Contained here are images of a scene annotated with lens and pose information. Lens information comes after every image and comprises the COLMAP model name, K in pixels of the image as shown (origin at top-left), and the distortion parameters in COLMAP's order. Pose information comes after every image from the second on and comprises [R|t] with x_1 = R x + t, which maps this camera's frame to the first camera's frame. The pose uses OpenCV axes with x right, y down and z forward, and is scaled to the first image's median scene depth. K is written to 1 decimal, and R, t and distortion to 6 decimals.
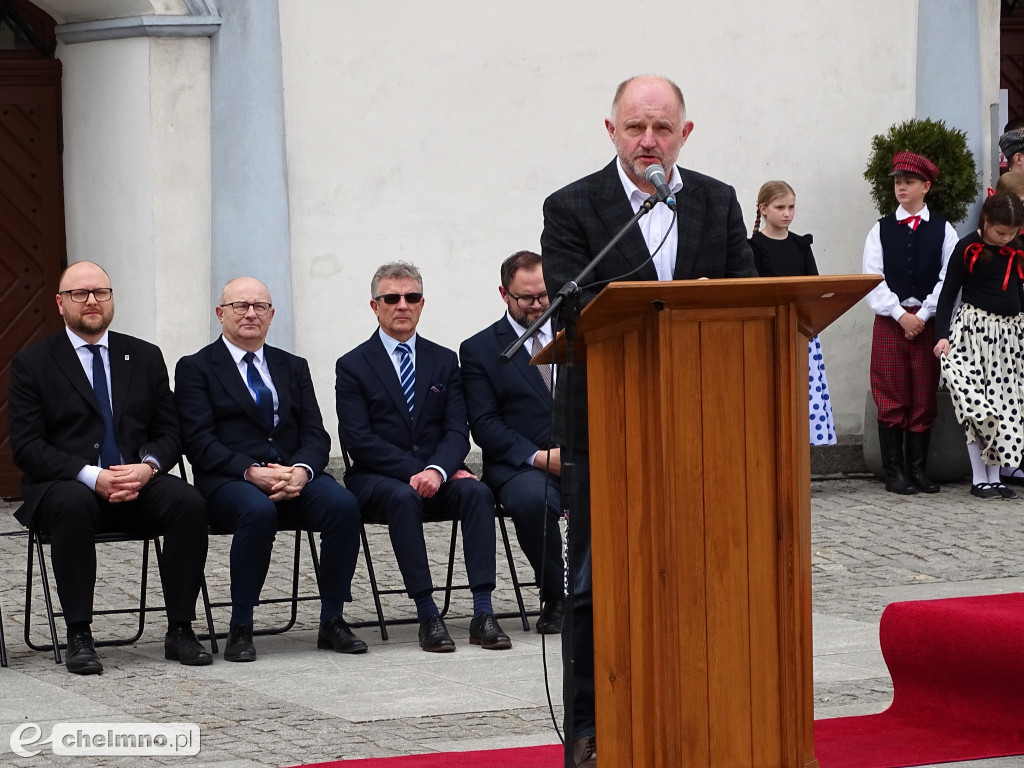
lens RADIAL K [[3766.5, 0, 459.0], [0, 3766.5, 396.1], [0, 0, 1]] dist [0.021774, 0.000000]
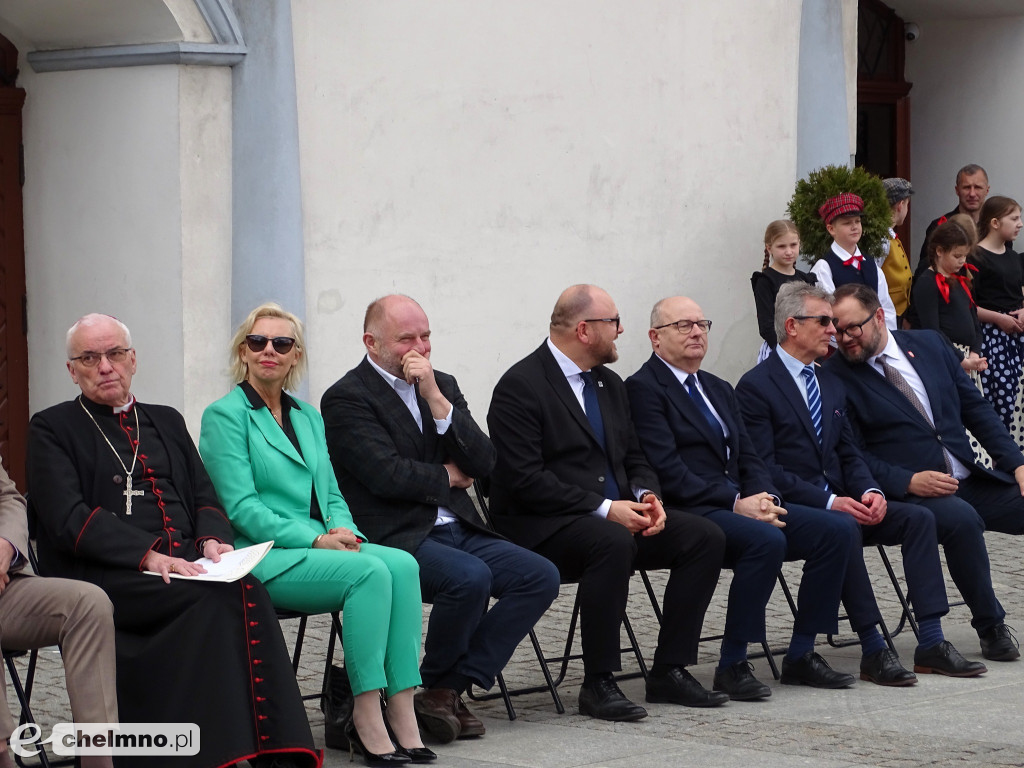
lens RADIAL K [[3143.5, 0, 540.1], [0, 3143.5, 385.3], [0, 0, 1]] dist [0.052615, 0.000000]
pose [[0.929887, -0.008839, 0.367739, -0.294271], [0.016714, 0.999694, -0.018236, 0.003727], [-0.367465, 0.023103, 0.929750, 0.213120]]
